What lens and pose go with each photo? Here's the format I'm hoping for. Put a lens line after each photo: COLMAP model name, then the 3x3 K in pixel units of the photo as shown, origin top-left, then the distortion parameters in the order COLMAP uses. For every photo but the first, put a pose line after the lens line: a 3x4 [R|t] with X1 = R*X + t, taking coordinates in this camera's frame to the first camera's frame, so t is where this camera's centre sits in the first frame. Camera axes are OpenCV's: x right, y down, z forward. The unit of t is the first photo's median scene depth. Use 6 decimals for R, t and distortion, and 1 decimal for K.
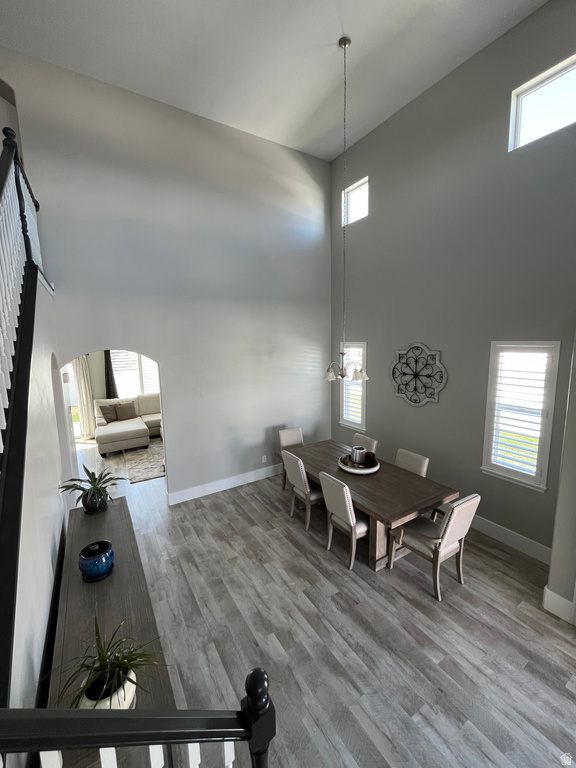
lens RADIAL K [[312.1, 0, 284.6], [0, 312.1, 383.5], [0, 0, 1]] dist [0.000258, -0.000212]
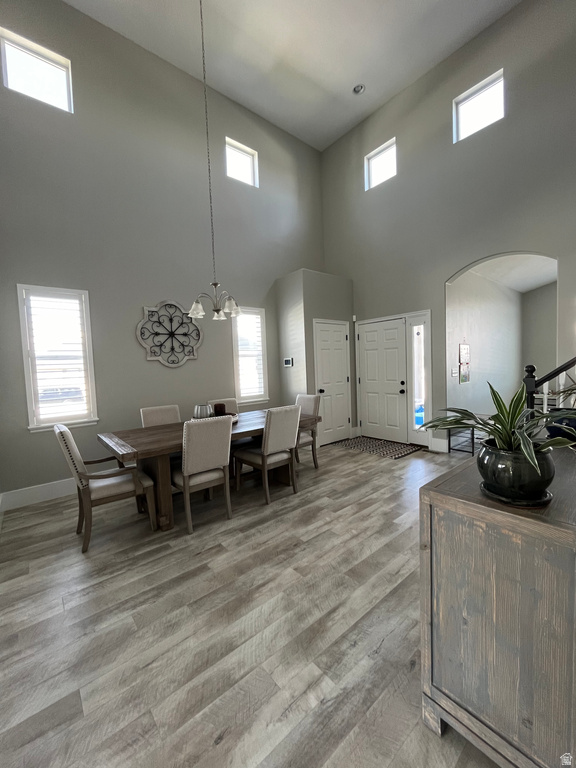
lens RADIAL K [[312.1, 0, 284.8], [0, 312.1, 383.2], [0, 0, 1]] dist [0.000258, -0.000212]
pose [[-0.134870, -0.032224, 0.990339, -0.635815], [0.179981, 0.982048, 0.056465, 0.141098], [-0.974380, 0.185858, -0.126649, 0.883664]]
